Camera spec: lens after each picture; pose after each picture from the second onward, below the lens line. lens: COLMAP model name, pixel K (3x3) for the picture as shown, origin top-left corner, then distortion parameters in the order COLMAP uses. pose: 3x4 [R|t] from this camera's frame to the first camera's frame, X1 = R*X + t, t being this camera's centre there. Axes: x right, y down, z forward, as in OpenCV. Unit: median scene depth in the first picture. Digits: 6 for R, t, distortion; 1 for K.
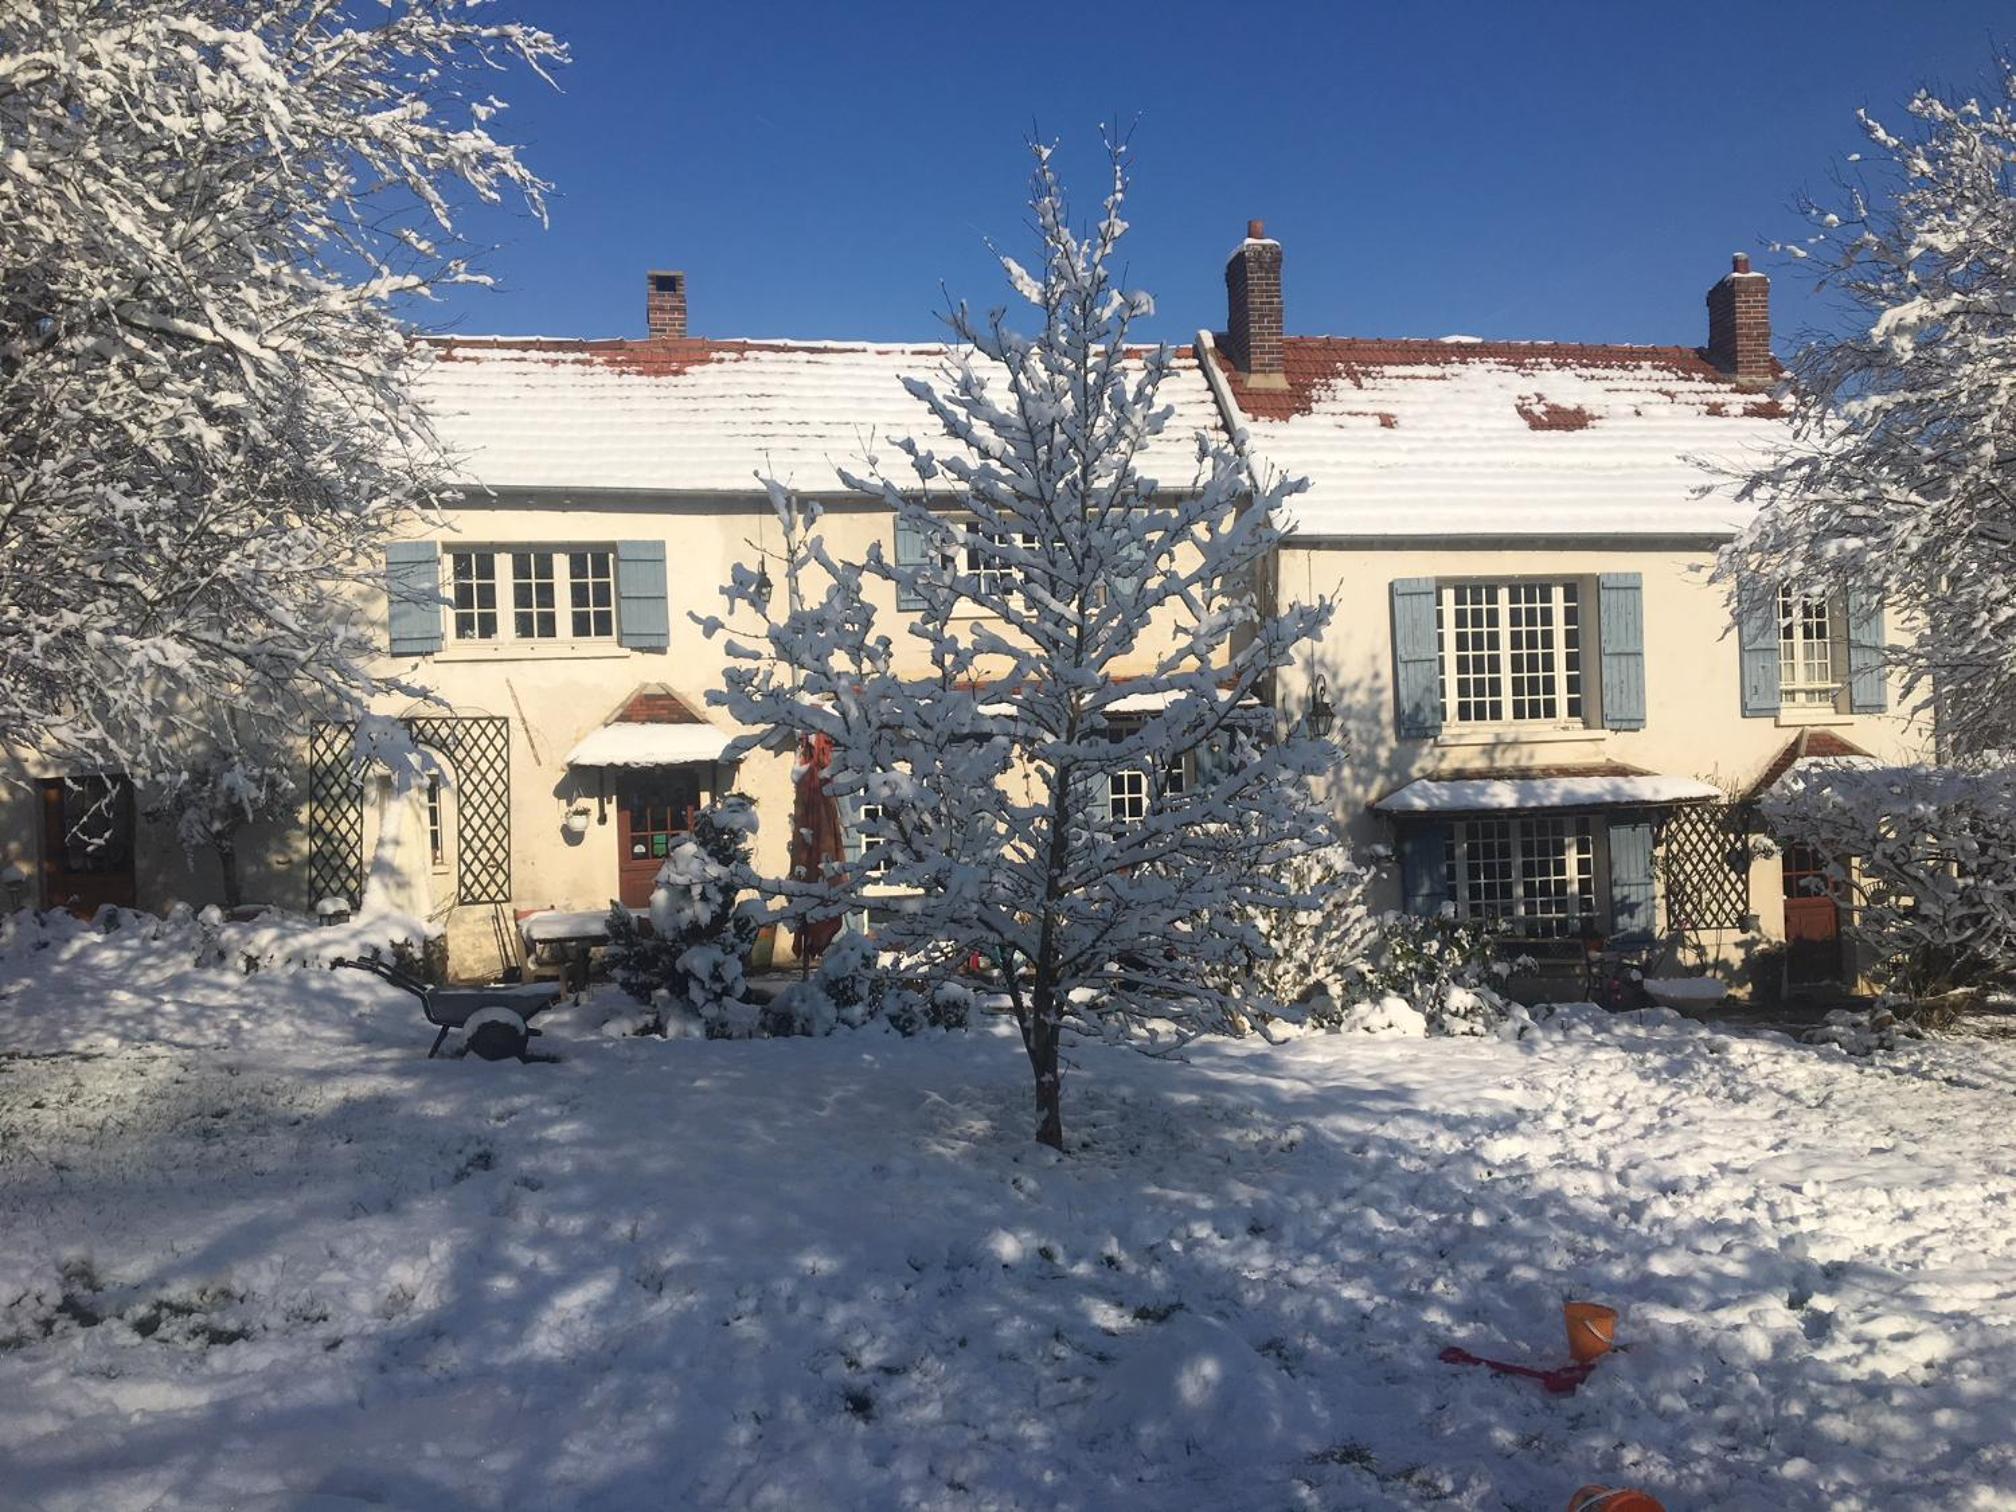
lens RADIAL K [[1724.9, 0, 1008.0], [0, 1724.9, 756.0], [0, 0, 1]] dist [0.045873, -0.005765]
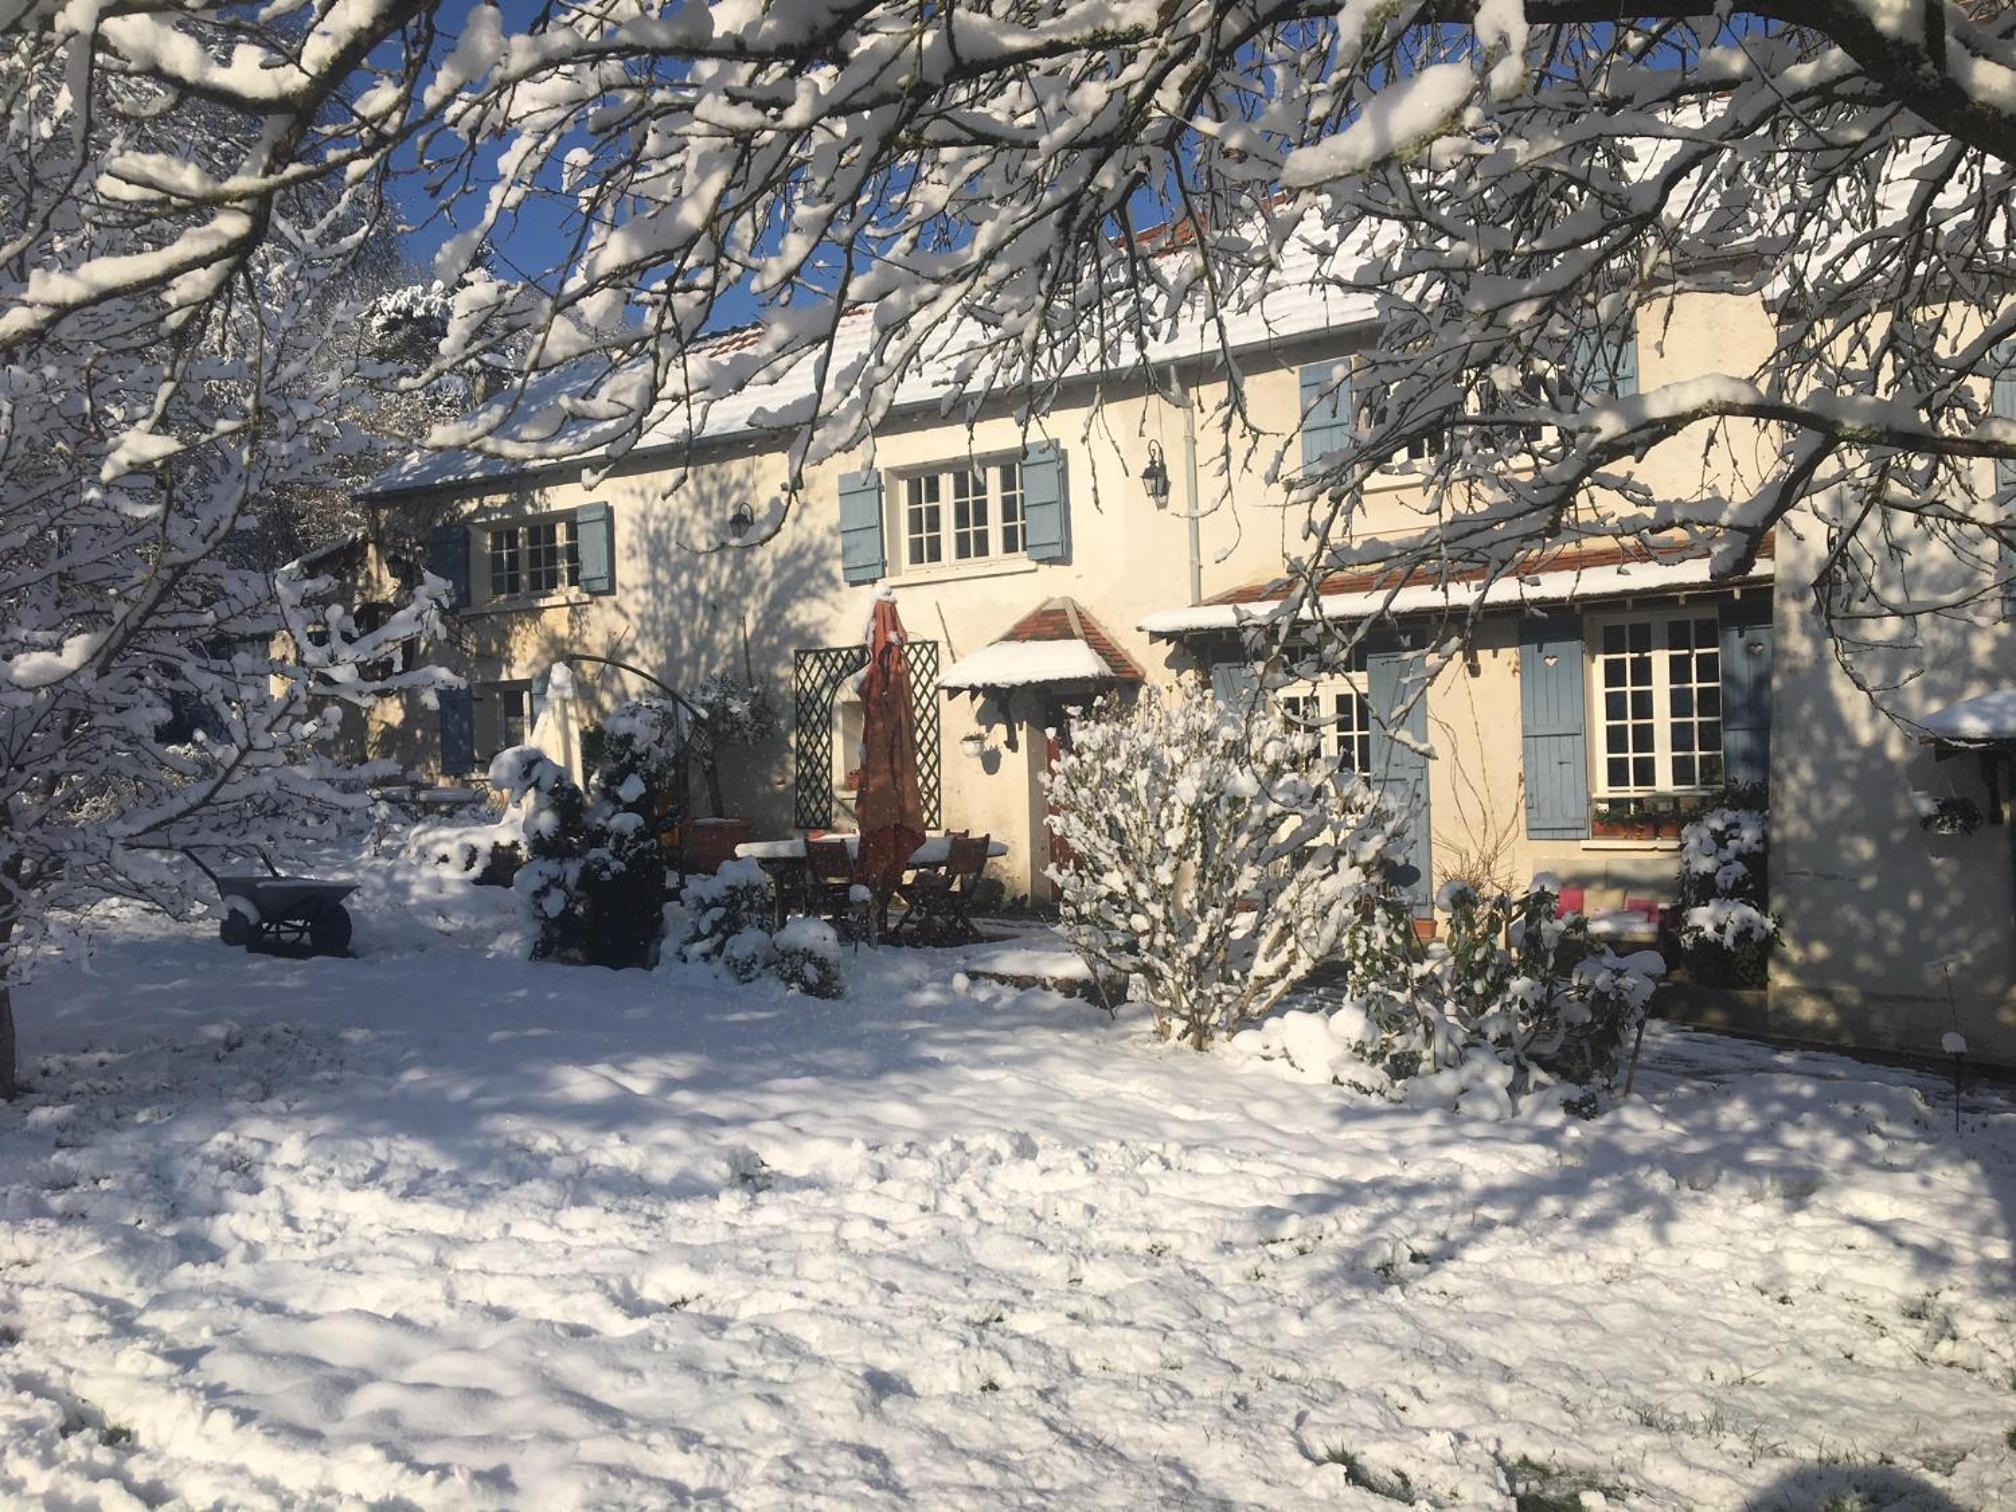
lens RADIAL K [[1724.9, 0, 1008.0], [0, 1724.9, 756.0], [0, 0, 1]] dist [0.045873, -0.005765]
pose [[0.674011, 0.010337, -0.738649, 0.453981], [0.012650, 0.999594, 0.025532, 0.018001], [0.738613, -0.026553, 0.673606, 0.364957]]
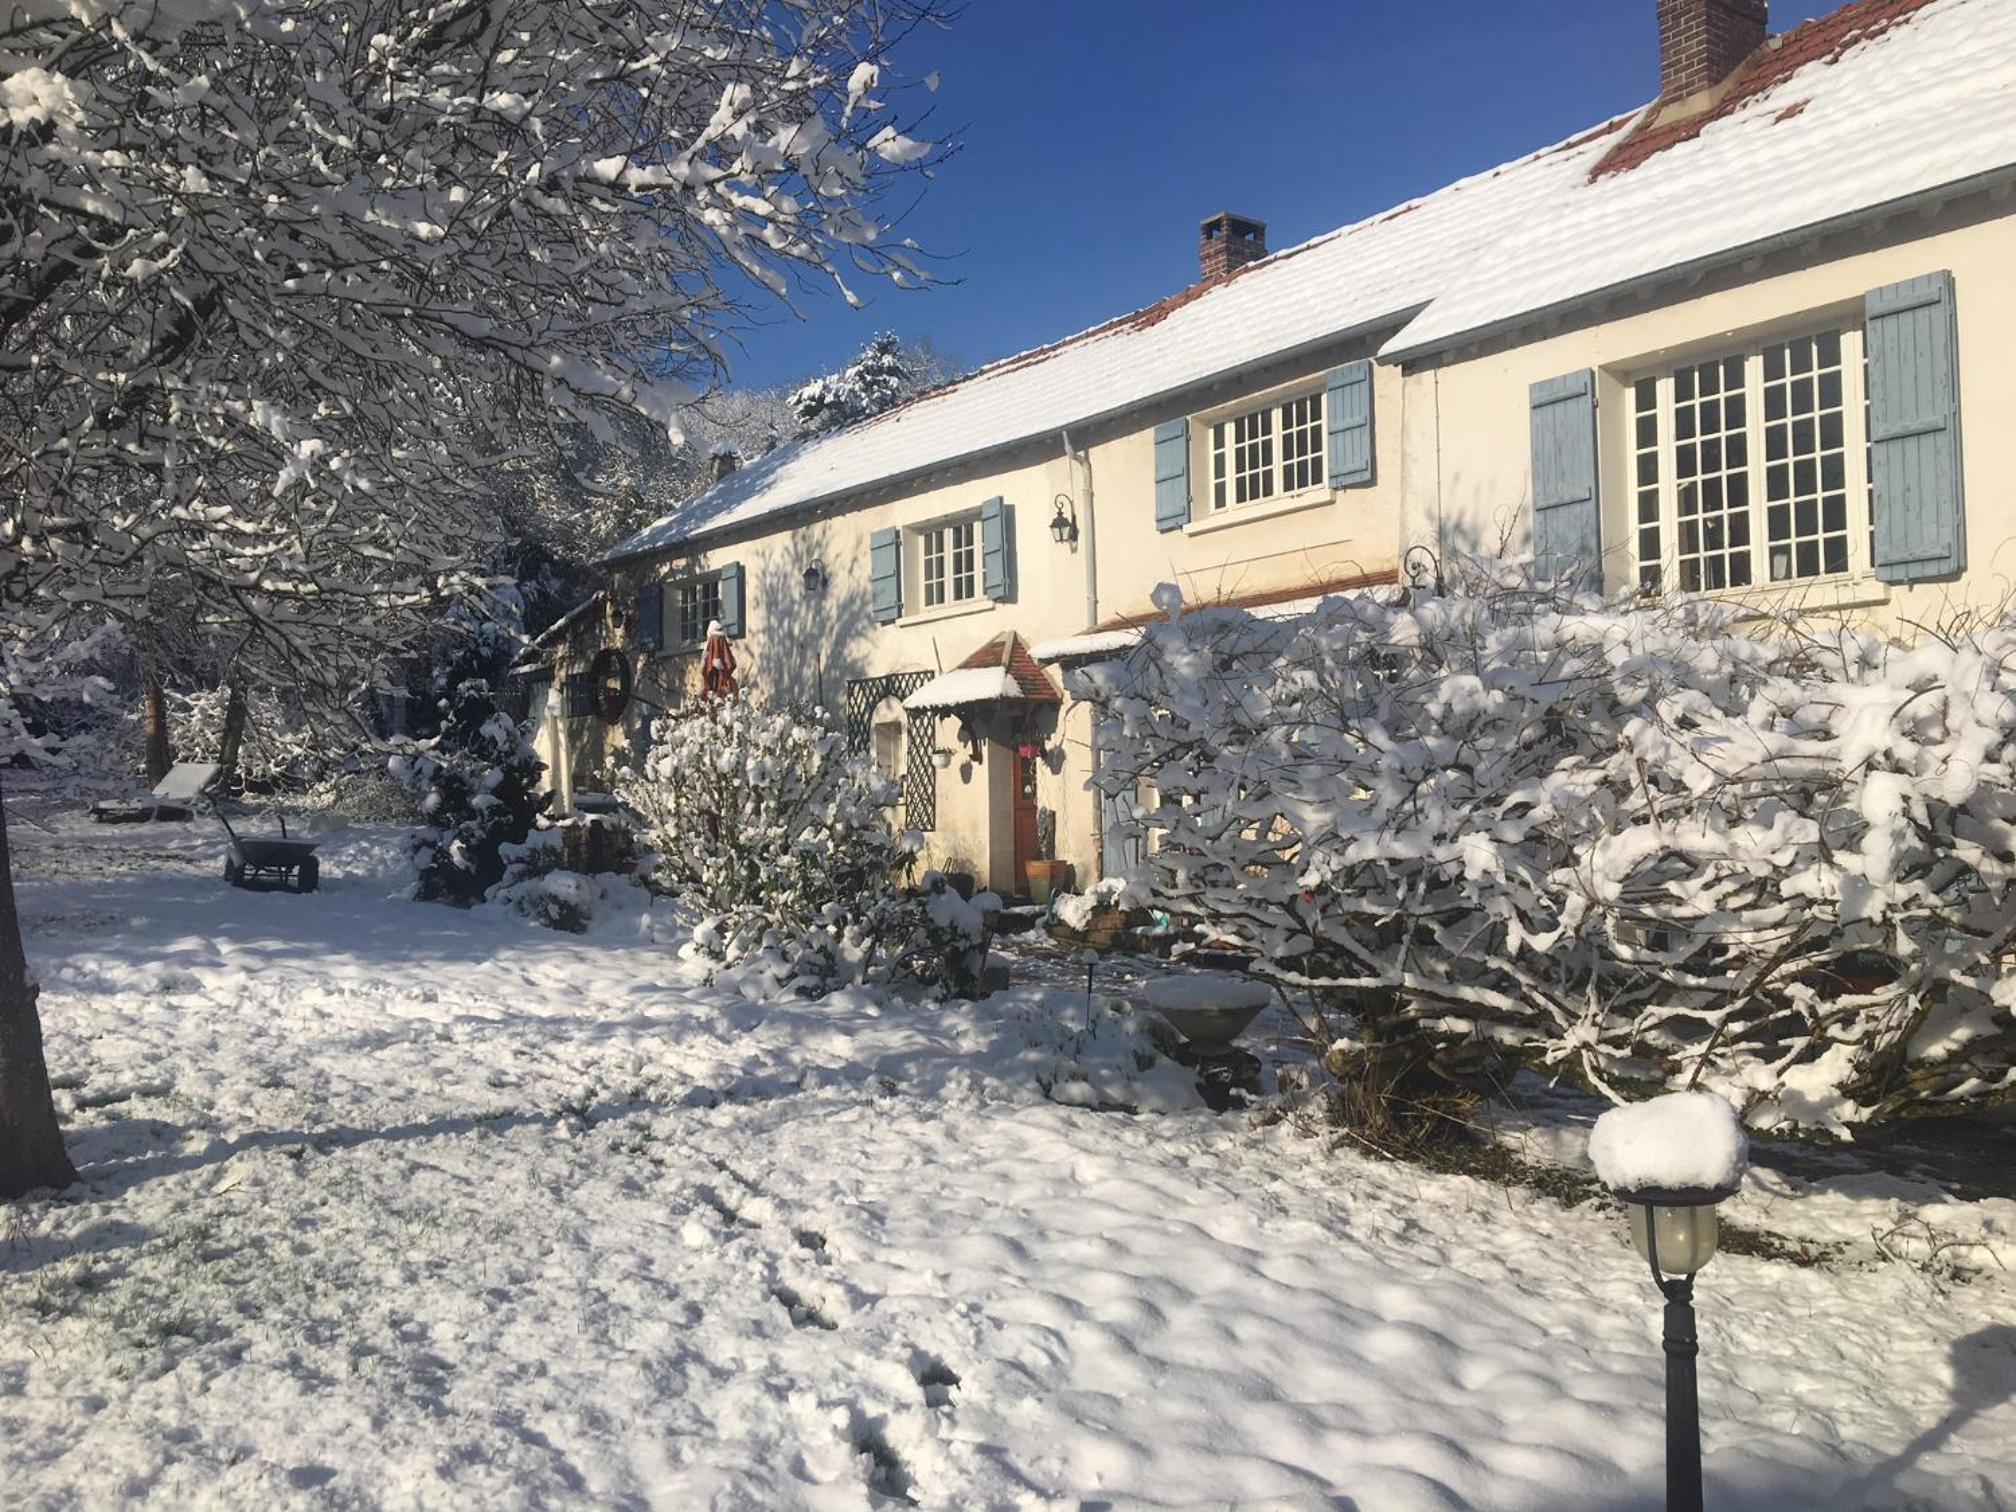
lens RADIAL K [[1724.9, 0, 1008.0], [0, 1724.9, 756.0], [0, 0, 1]] dist [0.045873, -0.005765]
pose [[0.404828, -0.008925, -0.914349, 0.772960], [0.011493, 0.999923, -0.004672, 0.040086], [0.914321, -0.008618, 0.404900, 0.570388]]
